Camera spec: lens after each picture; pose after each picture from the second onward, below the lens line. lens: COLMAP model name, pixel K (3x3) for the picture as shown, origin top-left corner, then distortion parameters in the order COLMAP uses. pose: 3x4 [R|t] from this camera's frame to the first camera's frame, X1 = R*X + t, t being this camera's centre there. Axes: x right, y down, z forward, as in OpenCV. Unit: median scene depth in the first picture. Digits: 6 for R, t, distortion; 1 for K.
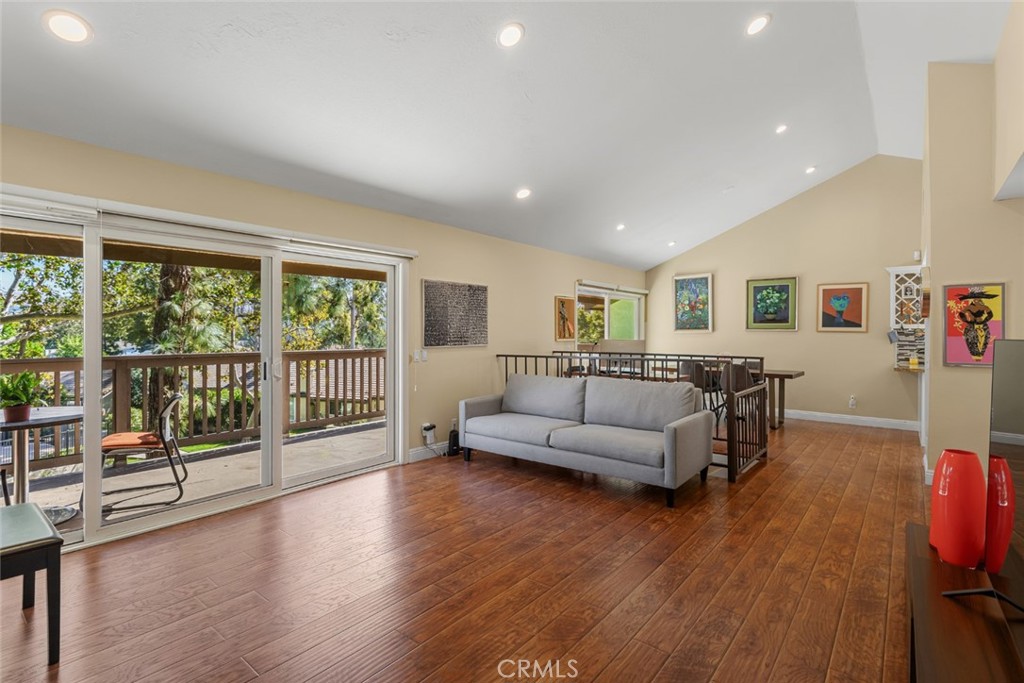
lens RADIAL K [[484.8, 0, 504.6], [0, 484.8, 334.9], [0, 0, 1]] dist [-0.000074, -0.000738]
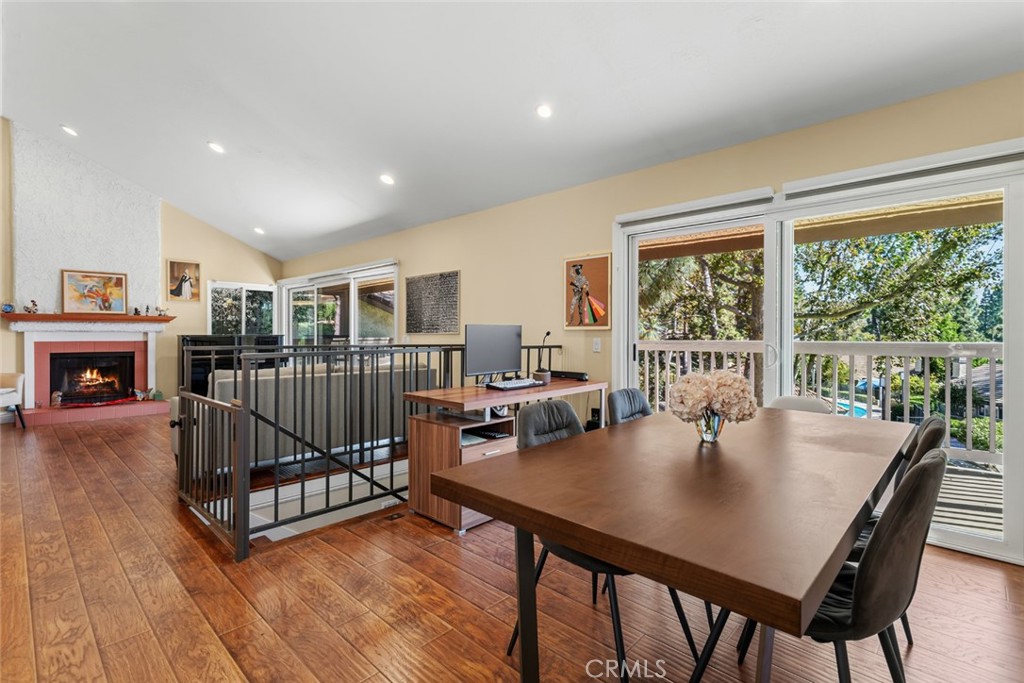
lens RADIAL K [[484.8, 0, 504.6], [0, 484.8, 334.9], [0, 0, 1]] dist [-0.000074, -0.000738]
pose [[-0.077520, 0.002959, -0.996986, 0.957973], [-0.002644, 0.999991, 0.003174, 0.022412], [0.996987, 0.002882, -0.077511, 1.247476]]
